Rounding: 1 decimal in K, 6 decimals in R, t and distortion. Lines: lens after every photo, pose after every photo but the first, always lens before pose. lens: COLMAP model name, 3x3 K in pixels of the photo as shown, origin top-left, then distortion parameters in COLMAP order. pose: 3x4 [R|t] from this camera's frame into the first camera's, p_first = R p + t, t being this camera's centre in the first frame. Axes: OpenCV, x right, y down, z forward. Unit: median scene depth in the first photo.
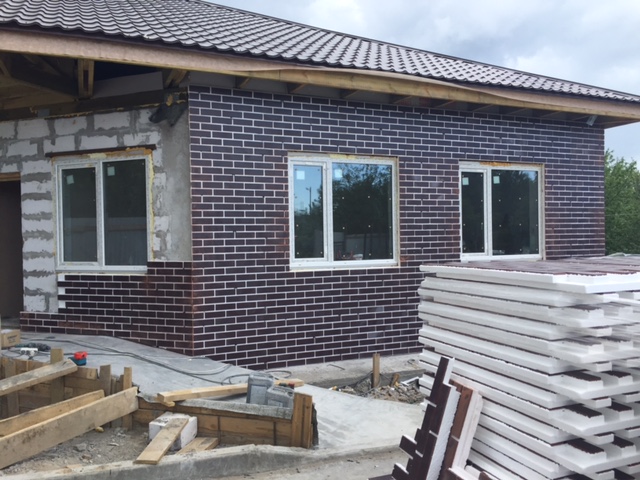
lens RADIAL K [[545.8, 0, 326.7], [0, 545.8, 239.5], [0, 0, 1]] dist [0.062902, -0.050876]
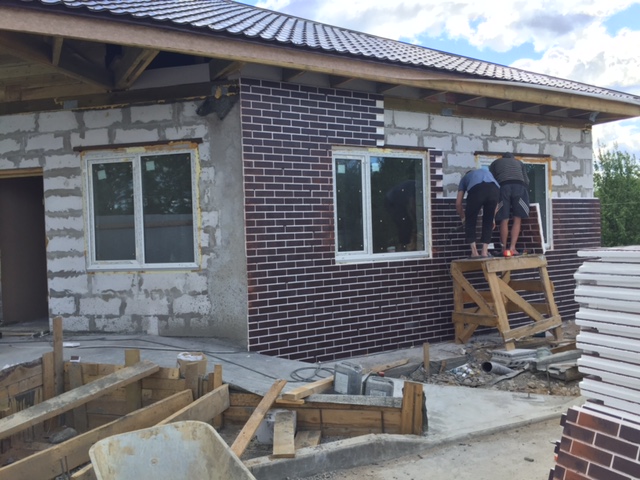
lens RADIAL K [[545.8, 0, 318.4], [0, 545.8, 237.7], [0, 0, 1]] dist [0.062902, -0.050876]
pose [[0.992093, -0.019543, 0.123971, -0.226669], [0.019171, 0.999807, 0.004191, 0.004085], [-0.124029, -0.001781, 0.992277, 0.007453]]
